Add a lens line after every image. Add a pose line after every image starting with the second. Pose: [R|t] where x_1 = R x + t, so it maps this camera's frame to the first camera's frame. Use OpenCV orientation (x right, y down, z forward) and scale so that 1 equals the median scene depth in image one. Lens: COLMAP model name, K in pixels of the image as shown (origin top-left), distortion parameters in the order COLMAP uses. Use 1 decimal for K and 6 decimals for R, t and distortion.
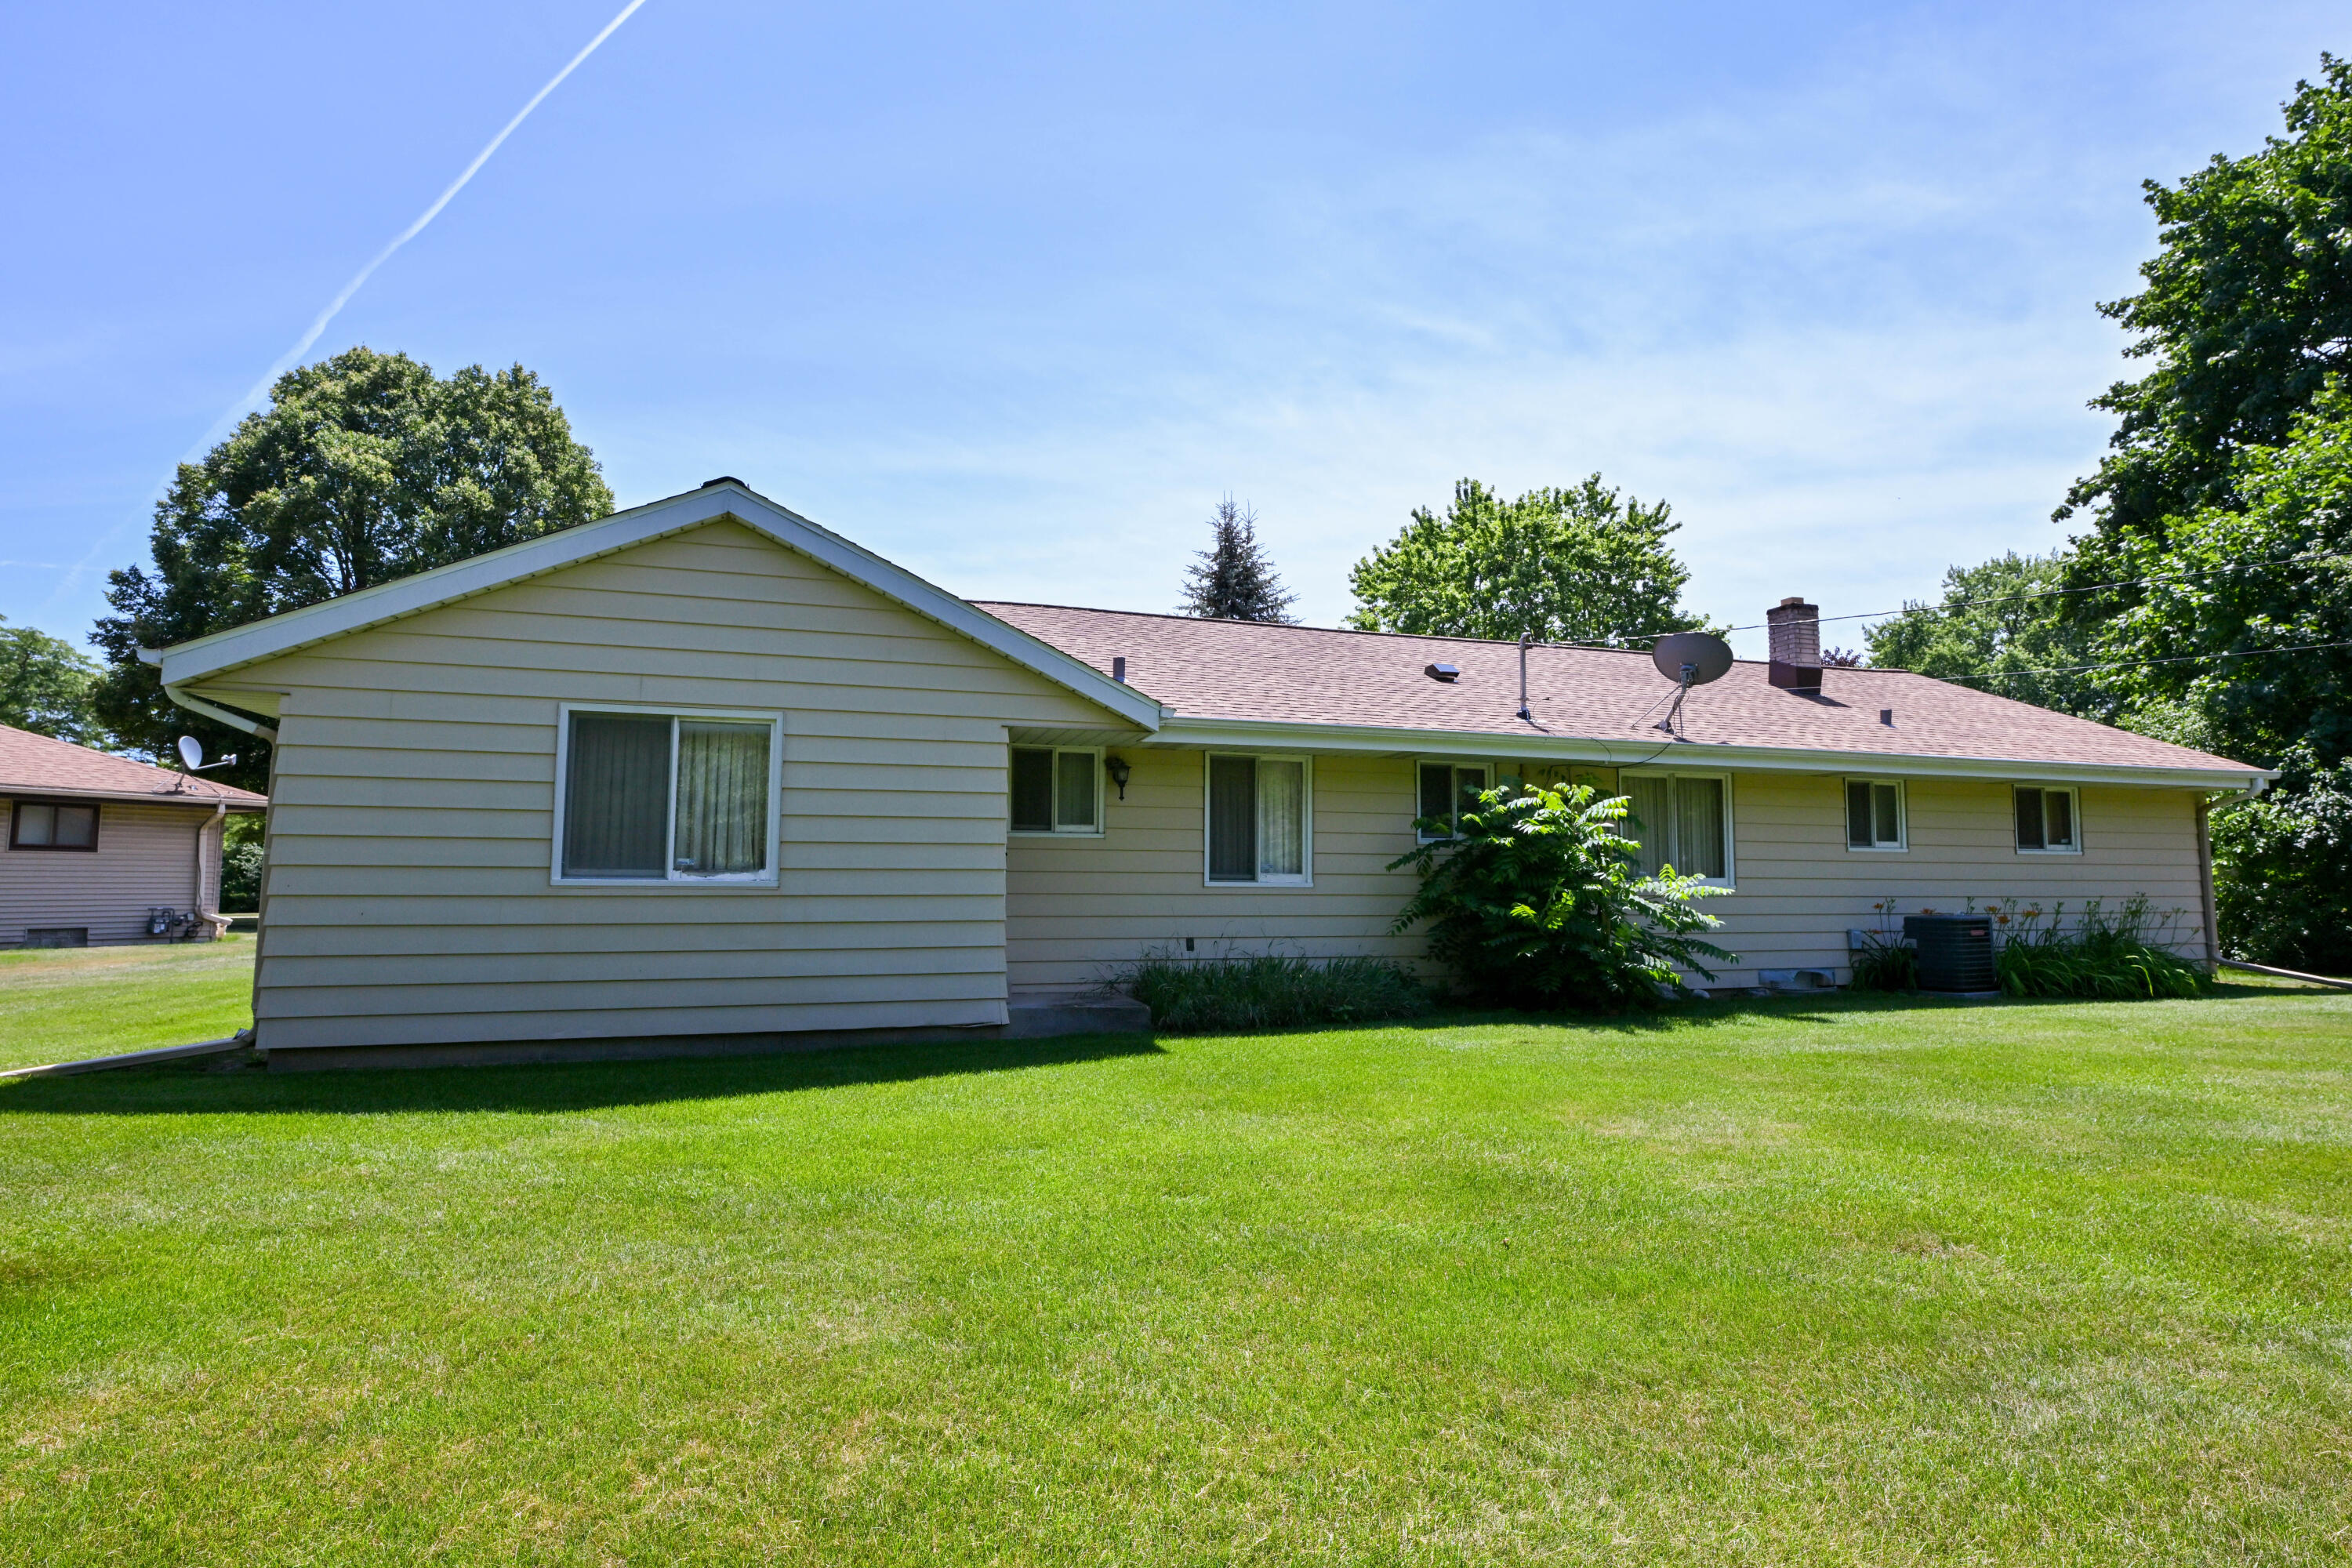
lens RADIAL K [[1162.6, 0, 1176.0], [0, 1162.6, 784.0], [0, 0, 1]] dist [-0.000203, -0.000065]
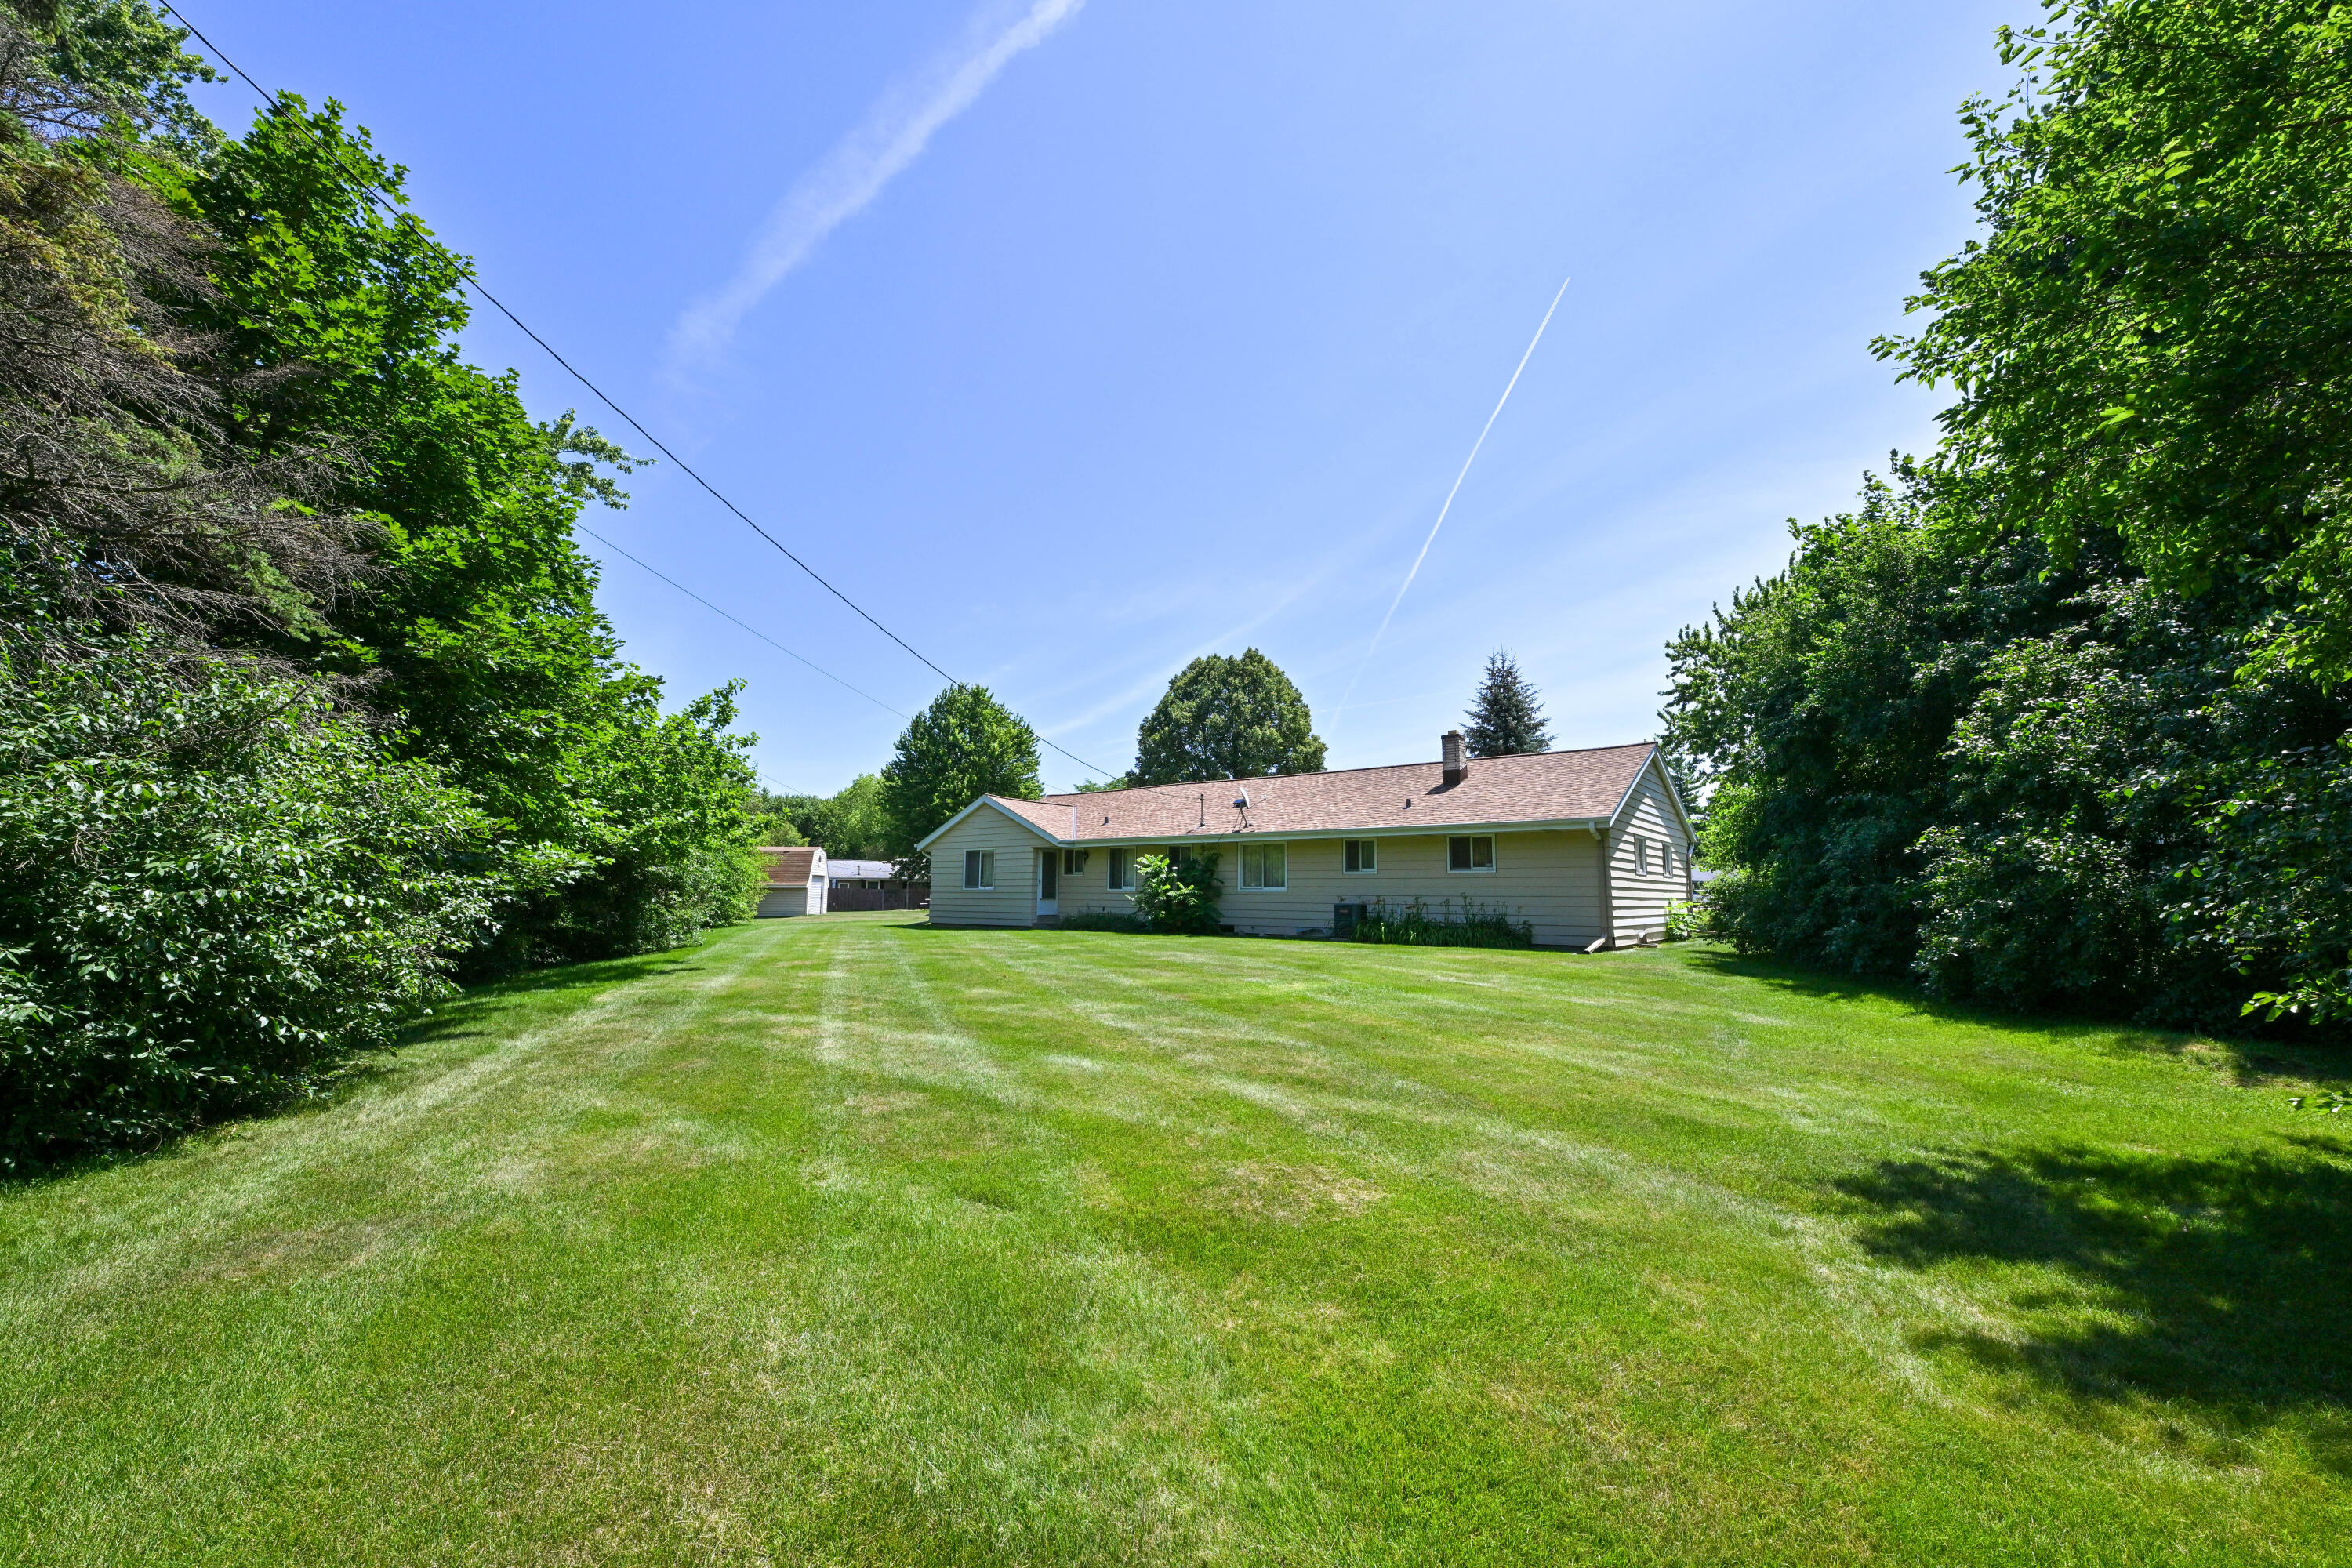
lens RADIAL K [[1029.2, 0, 1176.0], [0, 1029.2, 784.0], [0, 0, 1]] dist [0.000577, -0.000016]
pose [[0.551480, -0.092151, -0.829083, 2.155535], [0.063687, 0.995630, -0.068300, 0.002670], [0.831753, -0.015135, 0.554939, -0.339240]]
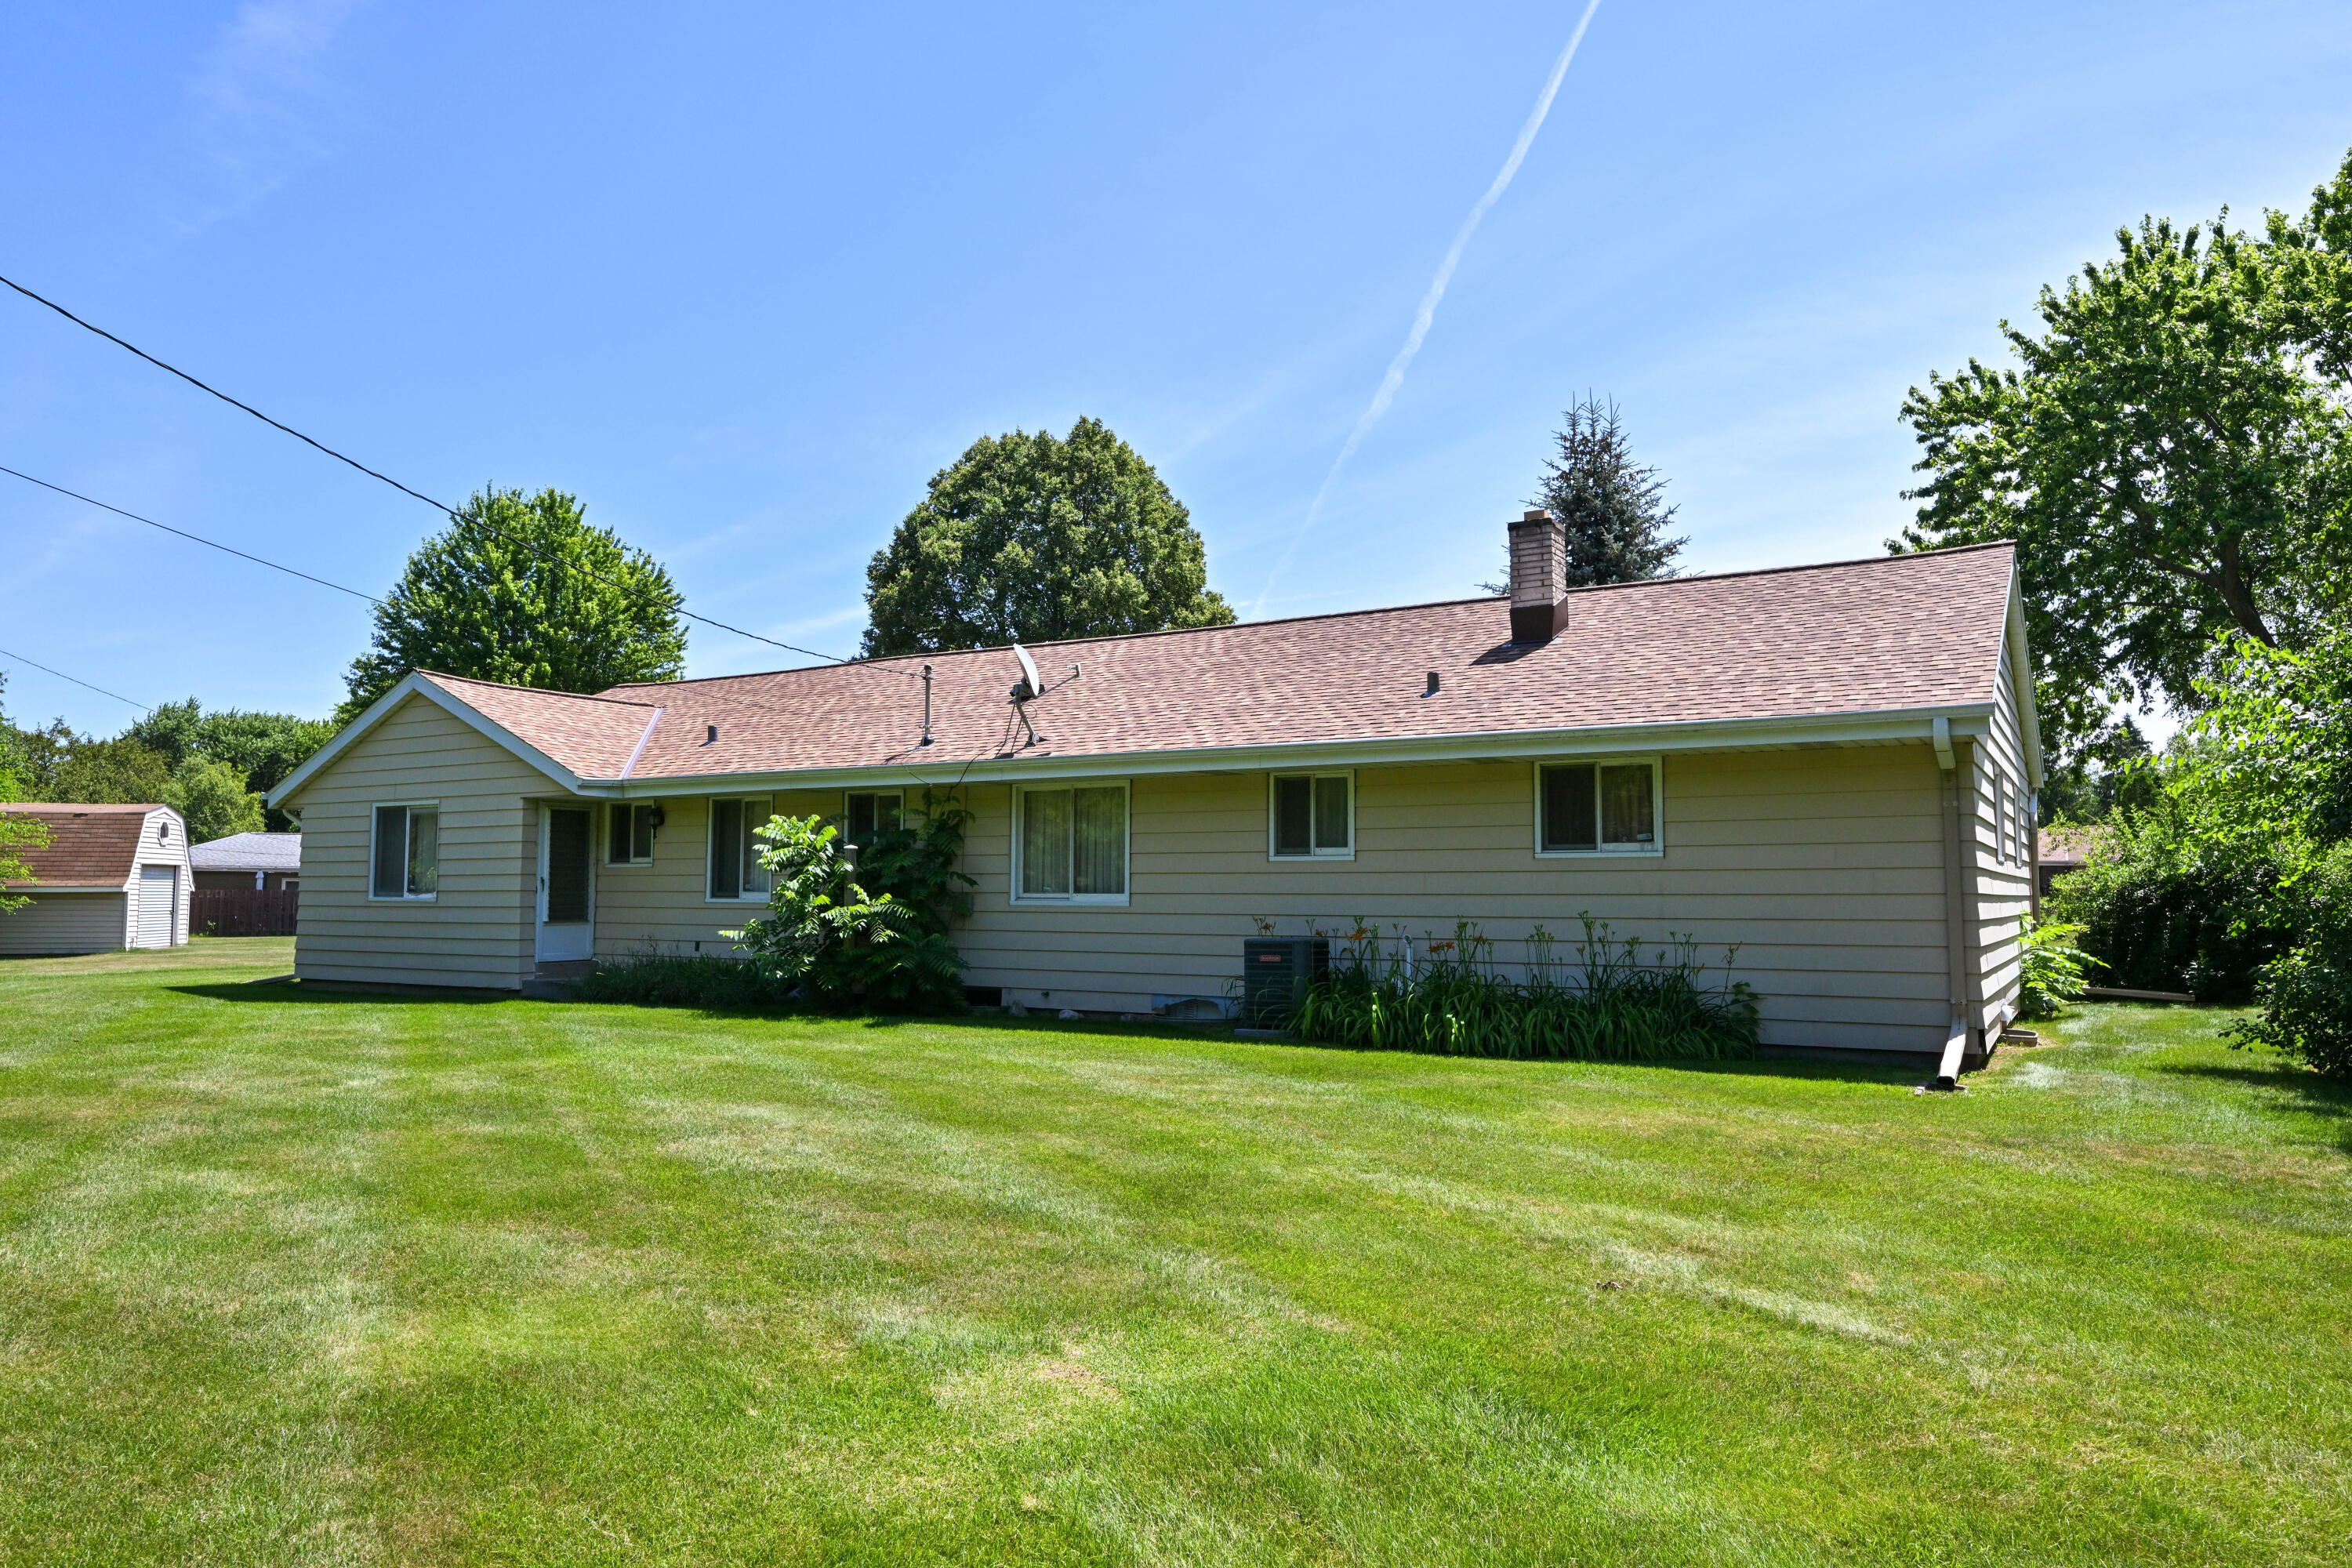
lens RADIAL K [[1660.3, 0, 1176.0], [0, 1660.3, 784.0], [0, 0, 1]] dist [-0.006025, -0.000803]
pose [[0.639260, -0.055388, -0.766994, 1.572861], [0.064534, 0.997748, -0.018266, 0.021108], [0.766278, -0.037820, 0.641395, 0.188890]]
